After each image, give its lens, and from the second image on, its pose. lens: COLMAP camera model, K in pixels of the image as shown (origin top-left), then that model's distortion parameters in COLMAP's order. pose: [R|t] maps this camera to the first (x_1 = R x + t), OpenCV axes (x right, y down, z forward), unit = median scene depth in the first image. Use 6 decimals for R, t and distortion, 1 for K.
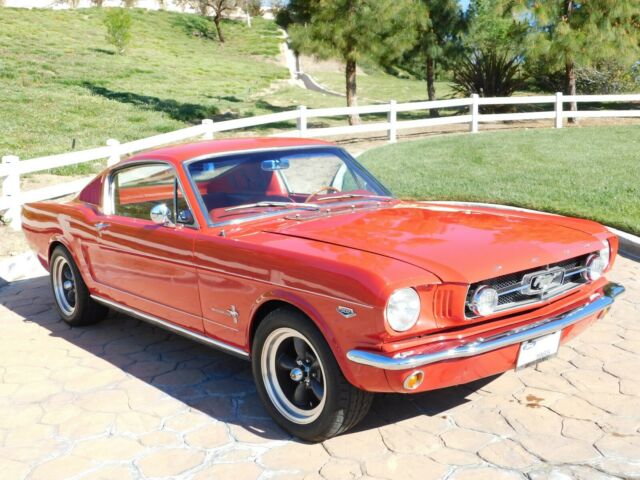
lens RADIAL K [[756.0, 0, 318.3], [0, 756.0, 239.4], [0, 0, 1]] dist [0.001507, 0.004278]
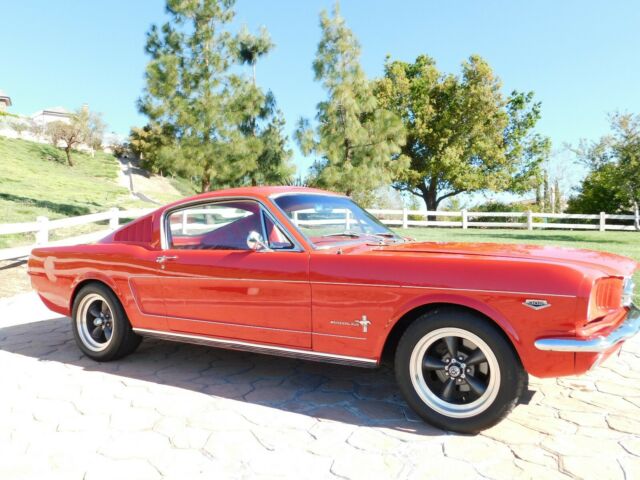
lens RADIAL K [[520.6, 0, 320.0], [0, 520.6, 240.0], [0, 0, 1]] dist [0.005886, 0.002526]
pose [[0.939190, 0.028534, 0.342212, -0.084780], [0.021191, 0.989827, -0.140692, 0.016513], [-0.342745, 0.139388, 0.929030, 0.060446]]
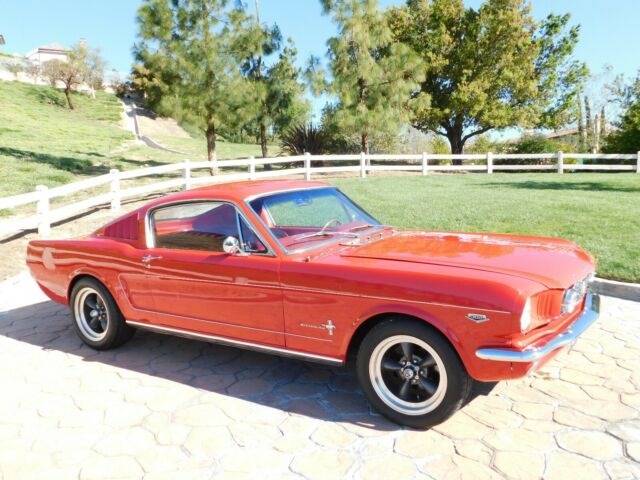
lens RADIAL K [[560.5, 0, 320.0], [0, 560.5, 240.0], [0, 0, 1]] dist [-0.001184, -0.000837]
pose [[0.952805, -0.031364, 0.301958, -0.075499], [0.042733, 0.998602, -0.031120, -0.001983], [-0.300560, 0.042555, 0.952813, 0.033469]]
